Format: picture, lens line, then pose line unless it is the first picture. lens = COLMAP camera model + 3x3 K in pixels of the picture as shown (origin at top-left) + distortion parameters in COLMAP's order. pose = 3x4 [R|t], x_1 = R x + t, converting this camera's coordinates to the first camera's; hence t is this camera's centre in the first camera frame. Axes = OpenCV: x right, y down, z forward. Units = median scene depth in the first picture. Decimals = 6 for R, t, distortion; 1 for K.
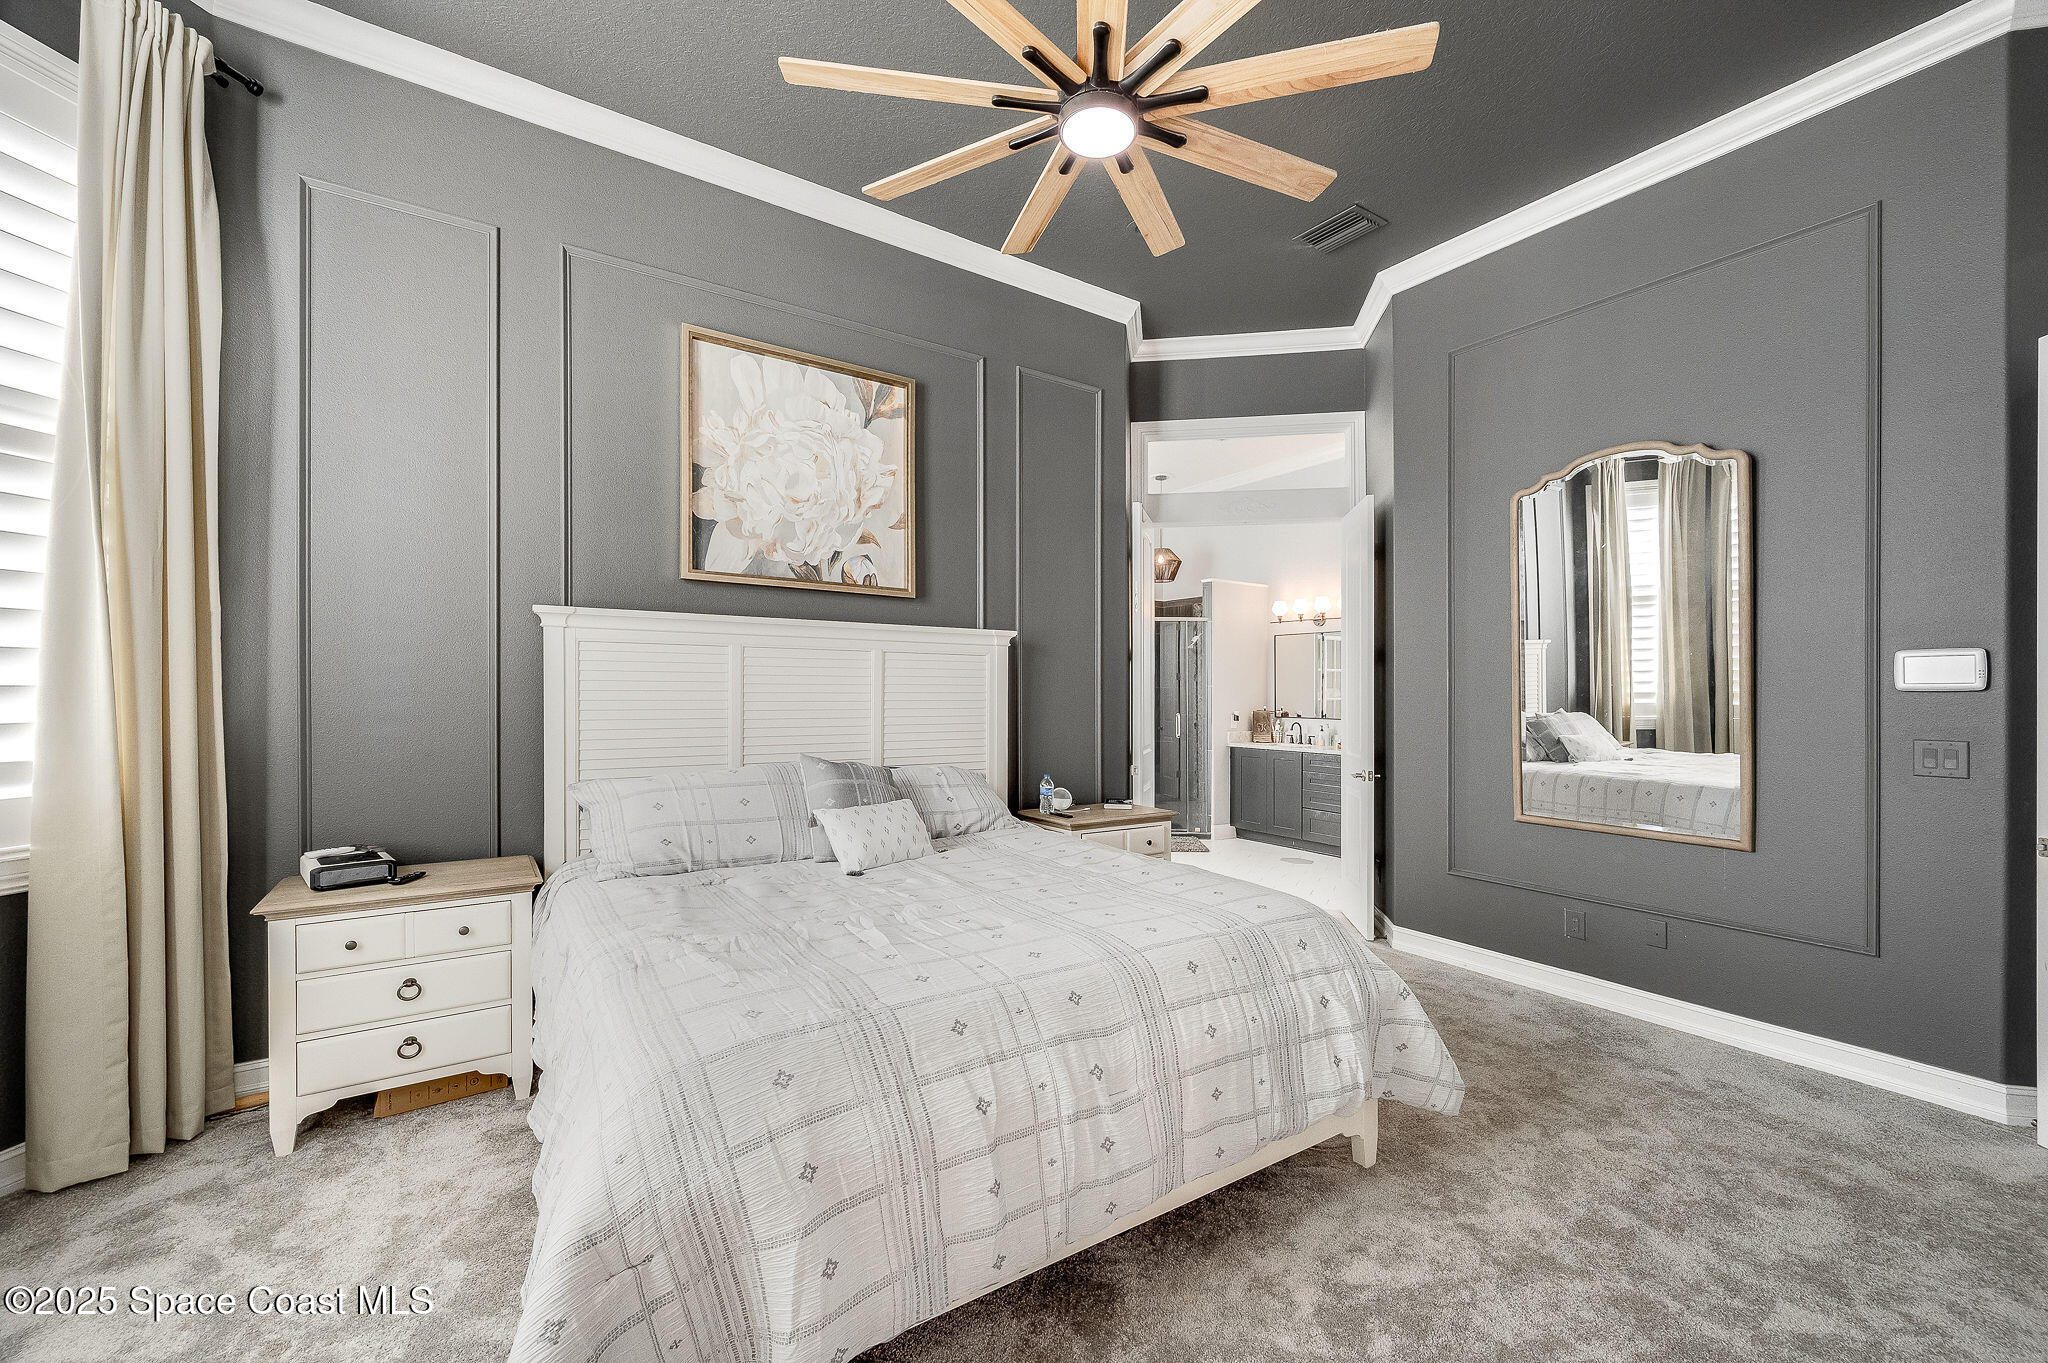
lens RADIAL K [[857.6, 0, 1024.0], [0, 857.6, 681.5], [0, 0, 1]] dist [-0.003462, -0.000643]
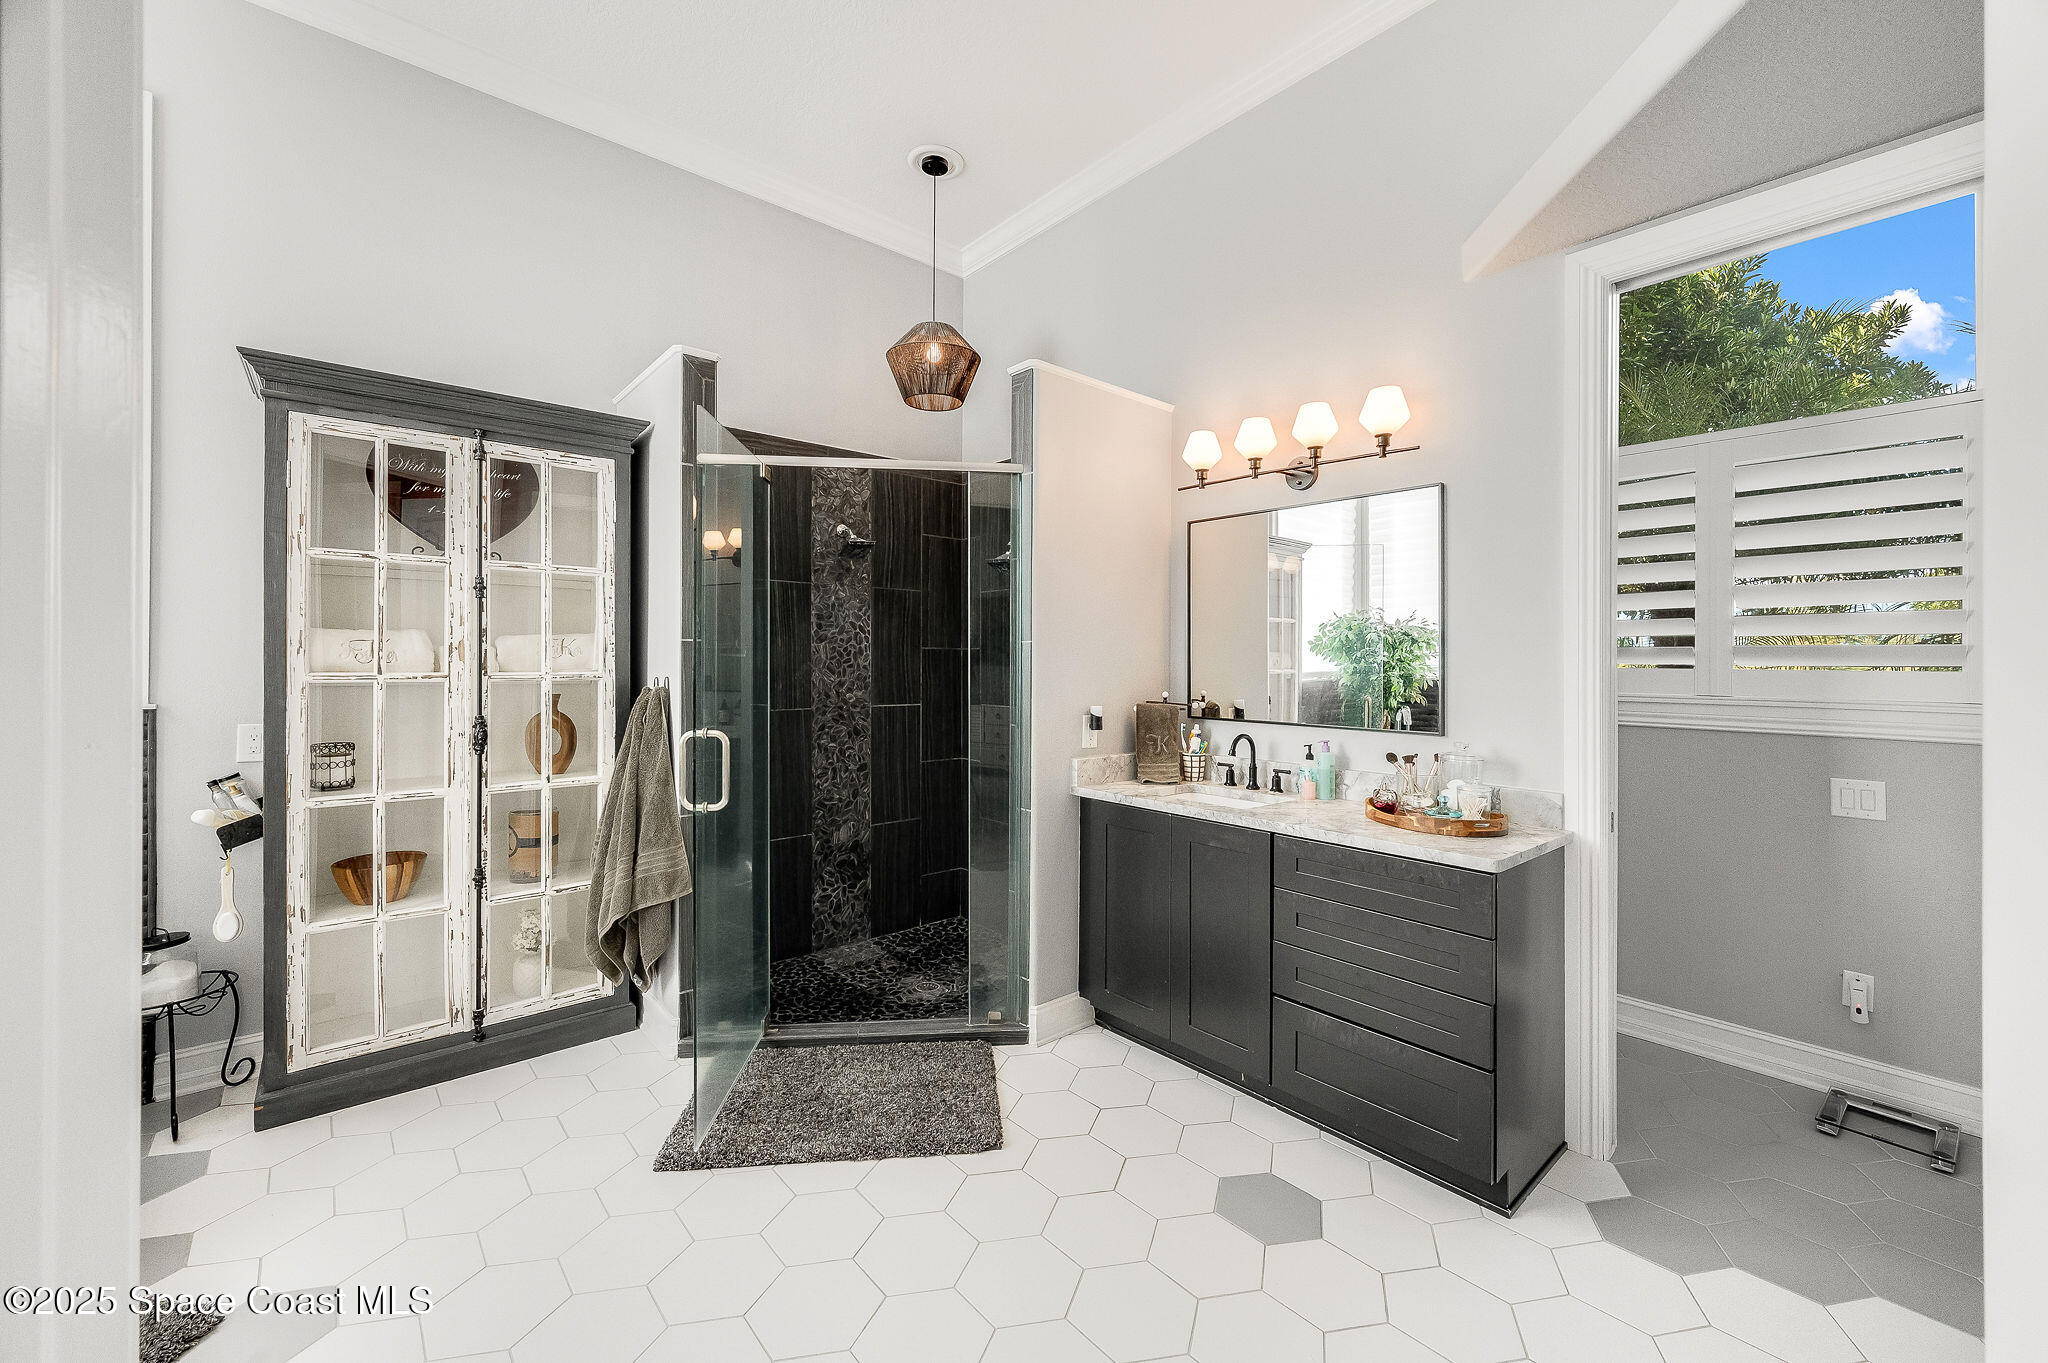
lens RADIAL K [[841.5, 0, 1027.8], [0, 841.5, 648.6], [0, 0, 1]] dist [-0.004562, -0.000406]
pose [[0.992567, 0.001607, 0.121691, 0.187653], [-0.001711, 0.999998, 0.000755, 0.008869], [-0.121689, -0.000957, 0.992568, 0.684263]]
